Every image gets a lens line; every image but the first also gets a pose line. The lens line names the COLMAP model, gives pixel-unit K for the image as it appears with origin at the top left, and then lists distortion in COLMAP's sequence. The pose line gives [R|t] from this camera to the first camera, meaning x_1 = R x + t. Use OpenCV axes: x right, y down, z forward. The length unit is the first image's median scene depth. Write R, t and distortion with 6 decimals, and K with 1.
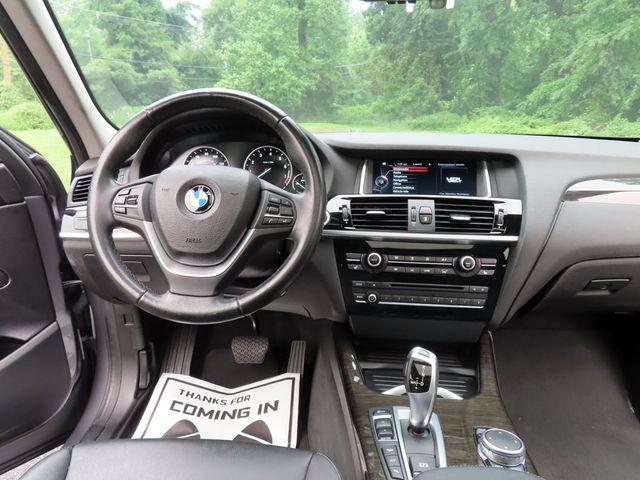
lens RADIAL K [[457.1, 0, 320.0], [0, 457.1, 240.0], [0, 0, 1]] dist [-0.007833, 0.002843]
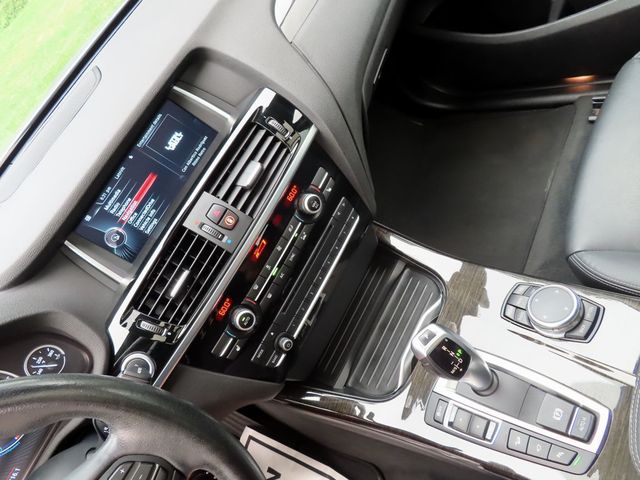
lens RADIAL K [[457.1, 0, 320.0], [0, 457.1, 240.0], [0, 0, 1]] dist [-0.007833, 0.002843]
pose [[0.391613, -0.868026, 0.305237, 0.058023], [0.736089, 0.494590, 0.462119, -0.224601], [-0.552099, 0.043710, 0.832632, 0.376390]]
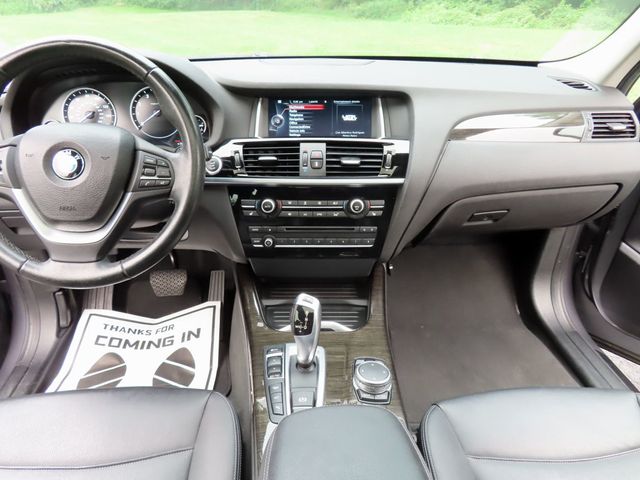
lens RADIAL K [[457.1, 0, 320.0], [0, 457.1, 240.0], [0, 0, 1]] dist [-0.007833, 0.002843]
pose [[0.992905, -0.056056, 0.104872, 0.117579], [0.031885, 0.975128, 0.219339, -0.098650], [-0.114559, -0.214439, 0.969996, -0.018469]]
